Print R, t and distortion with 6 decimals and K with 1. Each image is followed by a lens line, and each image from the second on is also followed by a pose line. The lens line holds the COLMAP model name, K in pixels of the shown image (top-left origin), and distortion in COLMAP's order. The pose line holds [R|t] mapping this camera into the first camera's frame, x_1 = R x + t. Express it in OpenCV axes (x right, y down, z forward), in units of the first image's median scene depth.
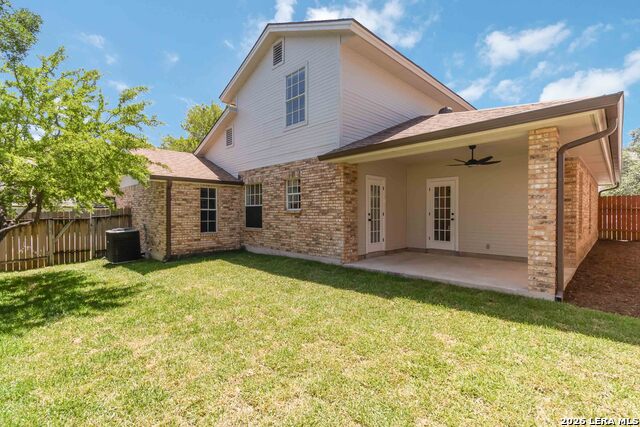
lens RADIAL K [[298.4, 0, 321.0], [0, 298.4, 215.7], [0, 0, 1]] dist [-0.003541, 0.002145]
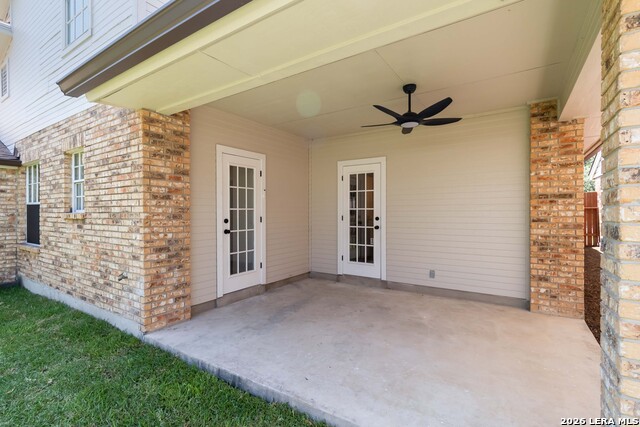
lens RADIAL K [[298.4, 0, 319.9], [0, 298.4, 211.8], [0, 0, 1]] dist [-0.003541, 0.002145]
pose [[0.979974, -0.001577, 0.199119, 0.209989], [0.002750, 0.999980, -0.005615, -0.016459], [-0.199107, 0.006050, 0.979959, 0.434955]]
